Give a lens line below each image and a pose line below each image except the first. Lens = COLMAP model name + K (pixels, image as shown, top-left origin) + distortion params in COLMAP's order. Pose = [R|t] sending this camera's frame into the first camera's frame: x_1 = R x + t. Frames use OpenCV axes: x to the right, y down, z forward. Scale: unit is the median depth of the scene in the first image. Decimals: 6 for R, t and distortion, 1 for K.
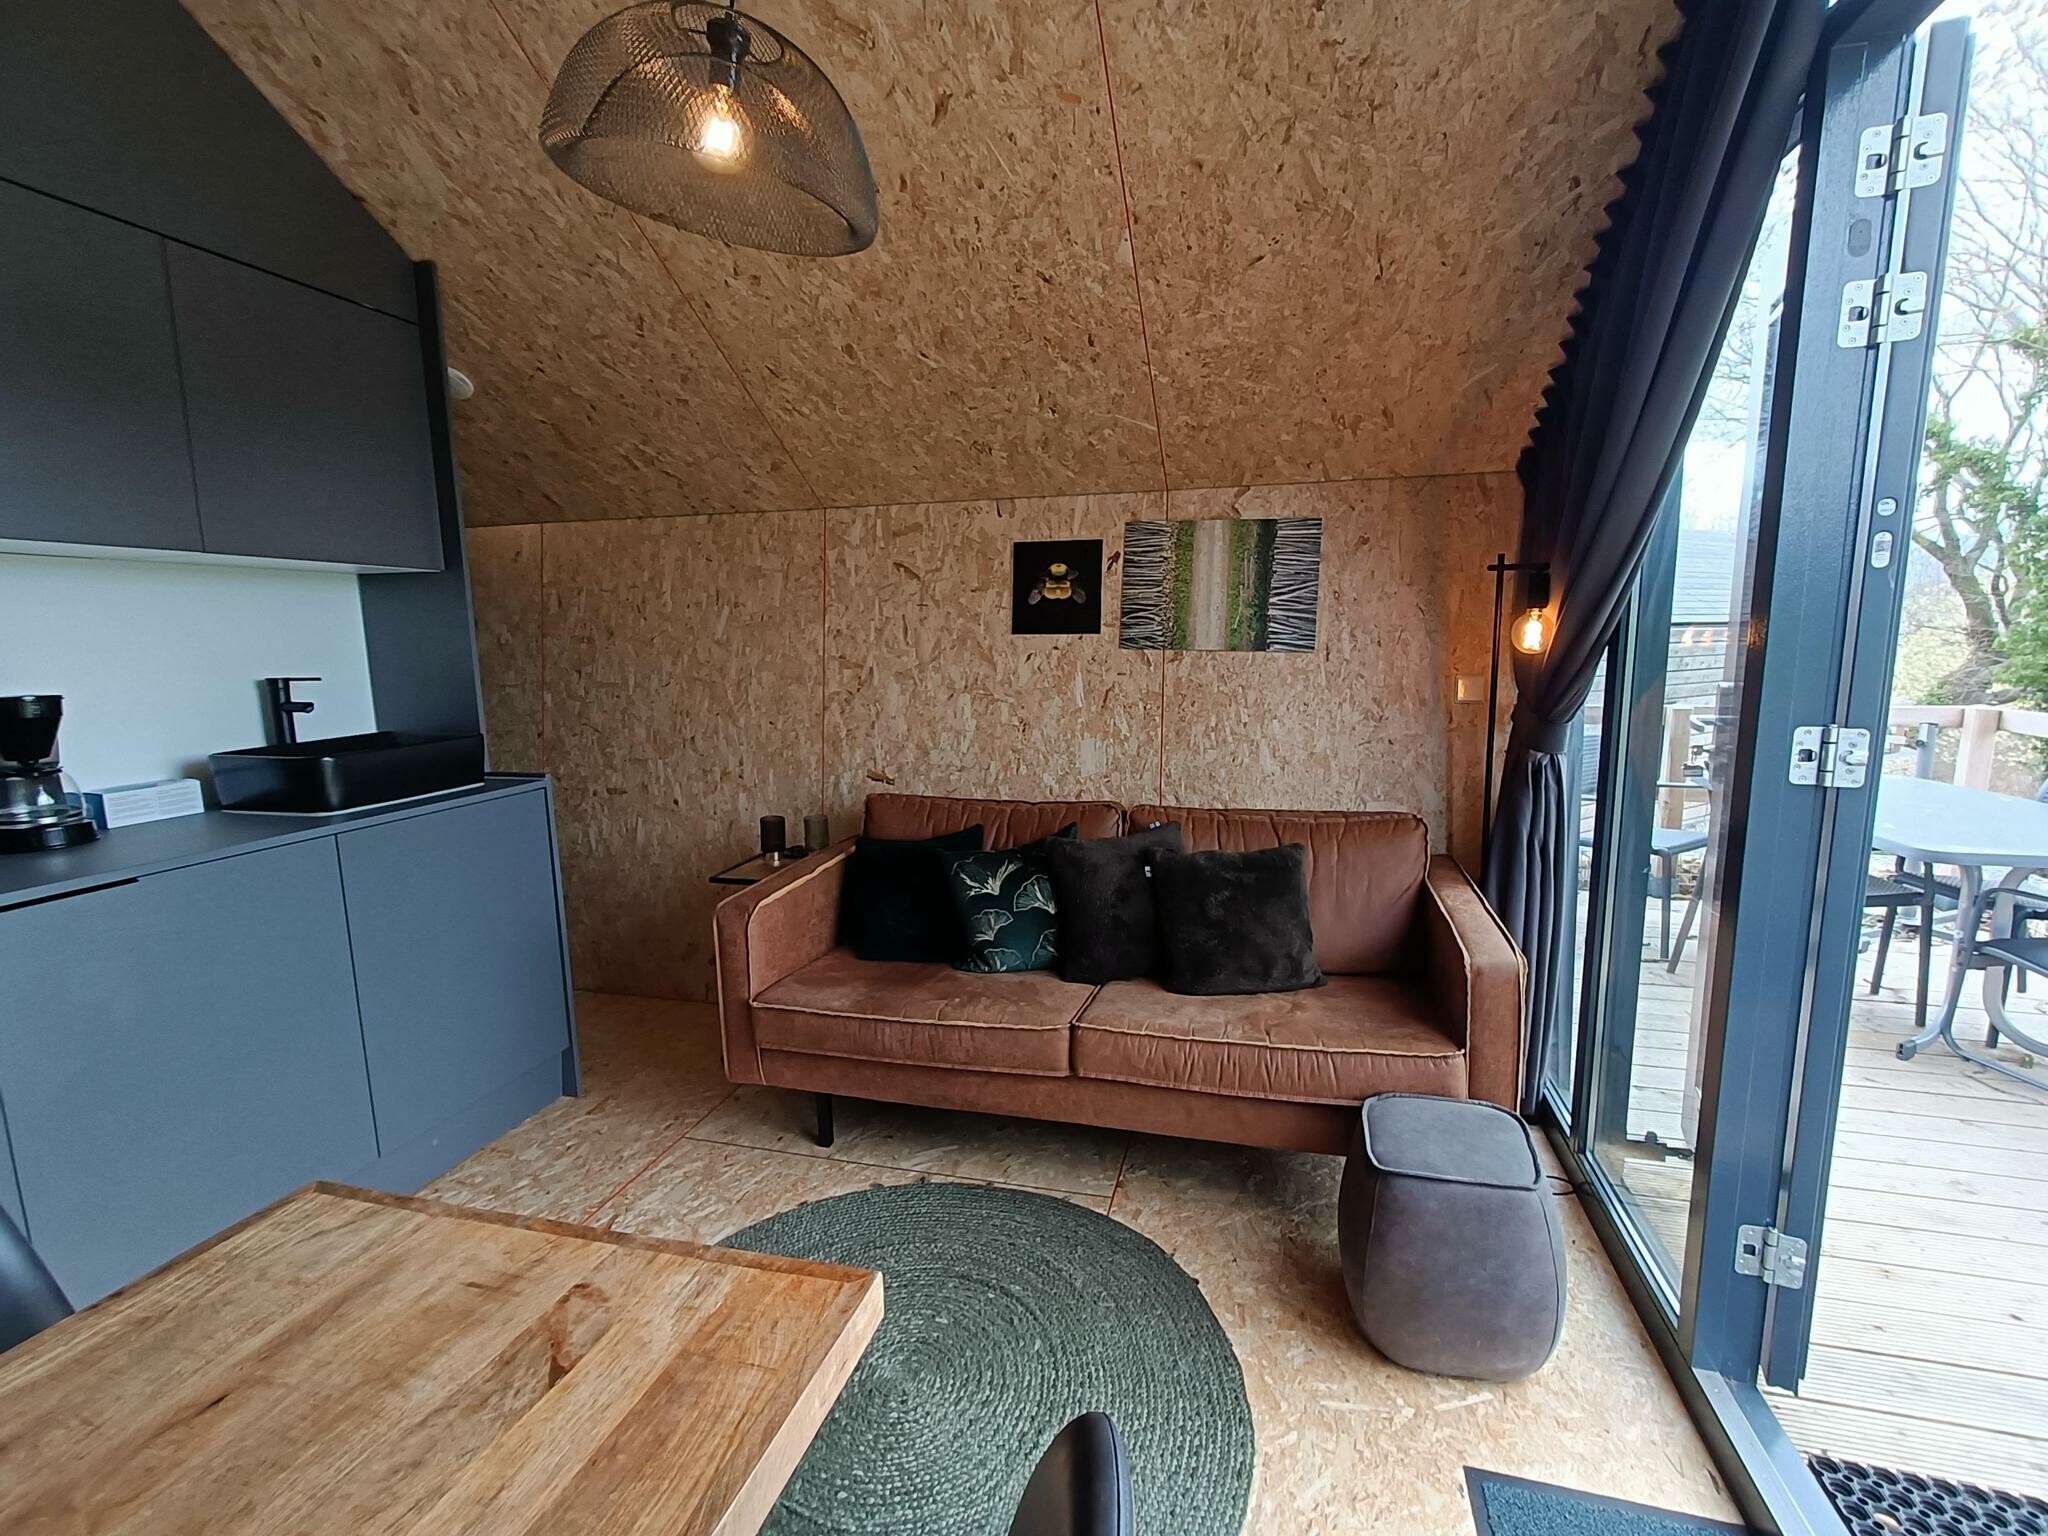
lens RADIAL K [[949.6, 0, 1083.7], [0, 949.6, 745.5], [0, 0, 1]] dist [0.002586, 0.001622]
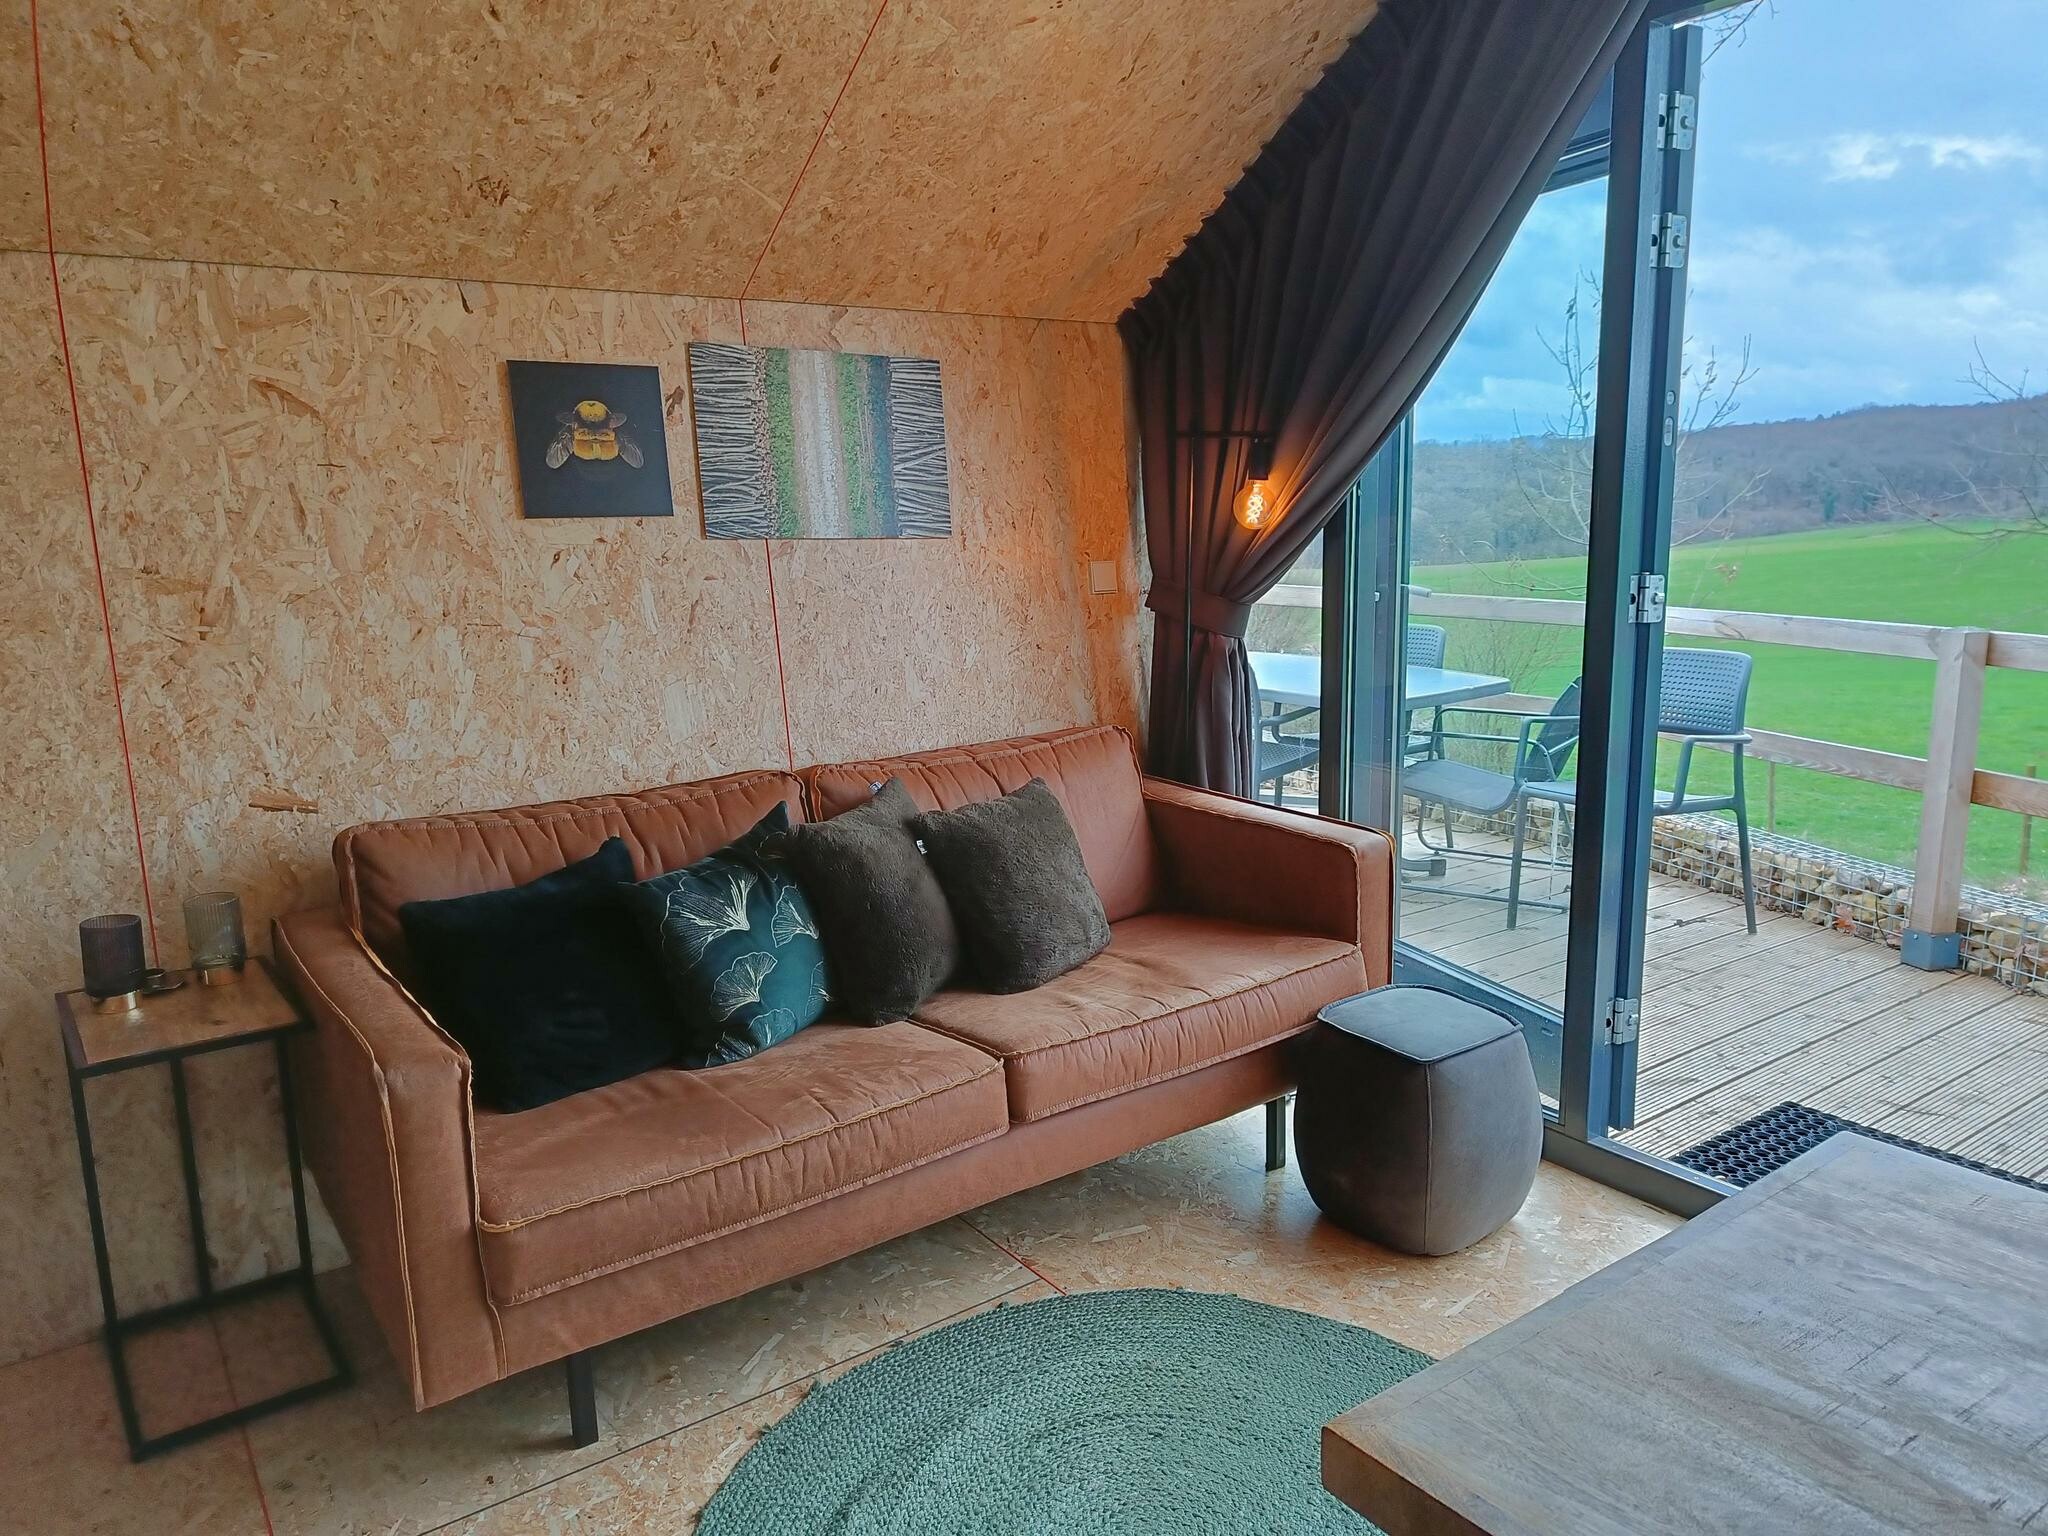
lens RADIAL K [[1409.9, 0, 1057.8], [0, 1409.9, 717.4], [0, 0, 1]] dist [0.021508, -0.014369]
pose [[0.639293, -0.117459, 0.759939, -0.562665], [0.106633, 0.992258, 0.063663, -0.017254], [-0.761534, 0.040335, 0.646869, 0.201319]]
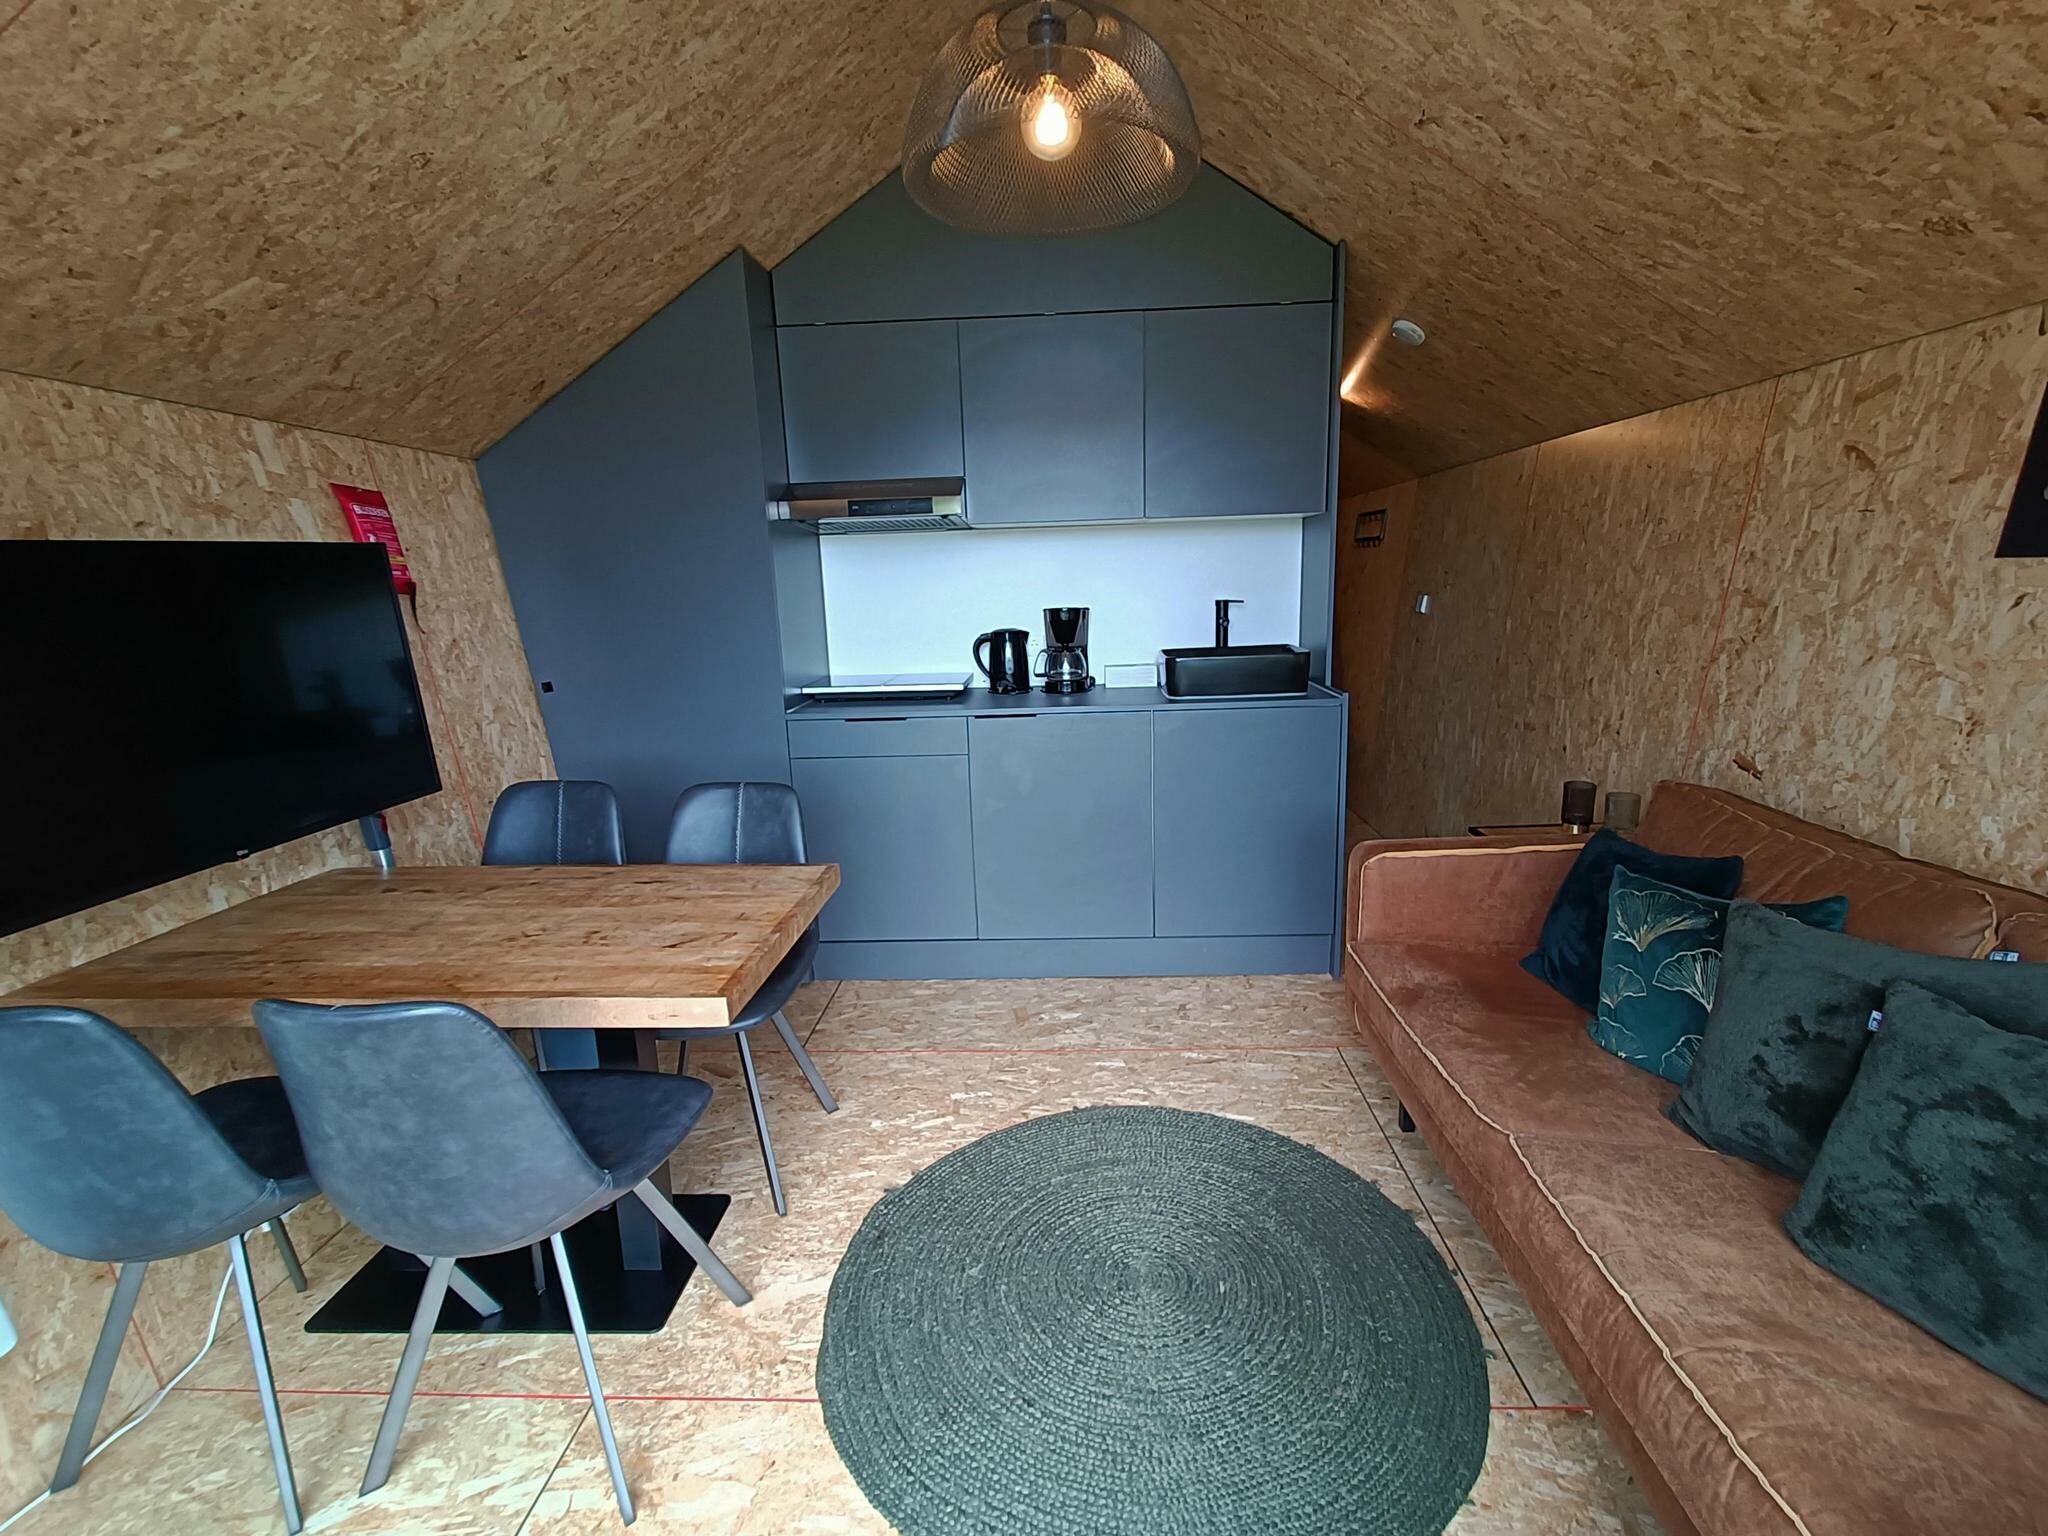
lens RADIAL K [[949.6, 0, 981.1], [0, 949.6, 751.8], [0, 0, 1]] dist [0.002586, 0.001622]
pose [[0.148344, 0.189603, -0.970590, 0.412491], [-0.087759, 0.980101, 0.178048, -0.056065], [0.985034, 0.058765, 0.162031, 0.352058]]
